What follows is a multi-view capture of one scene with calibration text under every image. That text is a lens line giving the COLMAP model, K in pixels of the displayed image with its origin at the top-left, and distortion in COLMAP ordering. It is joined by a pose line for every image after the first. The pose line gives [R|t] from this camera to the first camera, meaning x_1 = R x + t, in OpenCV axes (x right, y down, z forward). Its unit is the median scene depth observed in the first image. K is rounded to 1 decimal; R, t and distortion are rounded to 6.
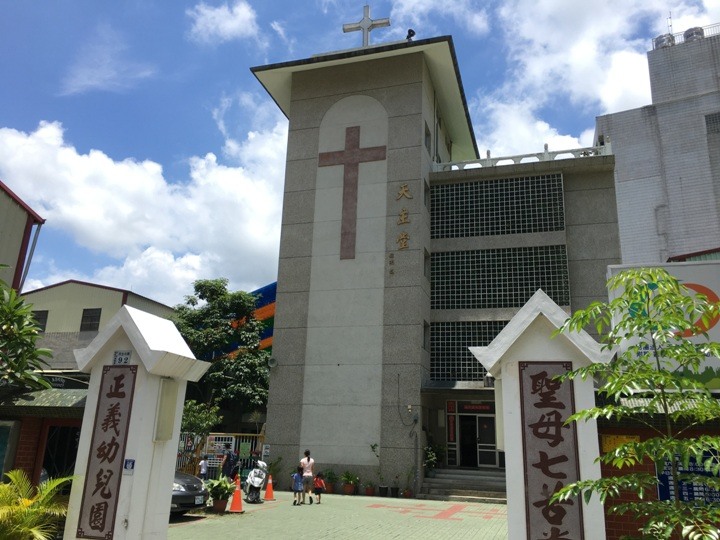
lens RADIAL K [[610.3, 0, 360.5], [0, 610.3, 281.2], [0, 0, 1]] dist [0.084328, -0.122070]
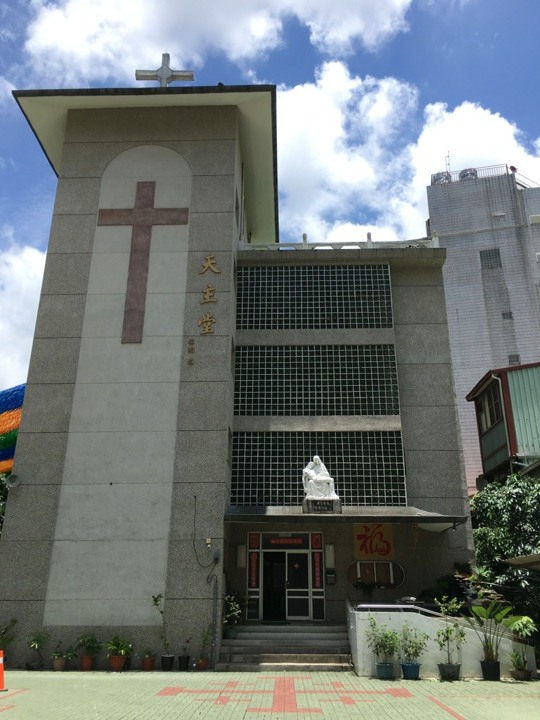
lens RADIAL K [[610.3, 0, 270.0], [0, 610.3, 360.0], [0, 0, 1]] dist [0.084328, -0.122070]
pose [[0.965080, 0.065009, 0.253760, -0.046744], [-0.039589, 0.993786, -0.104032, 0.056239], [-0.258946, 0.090353, 0.961657, 0.221867]]
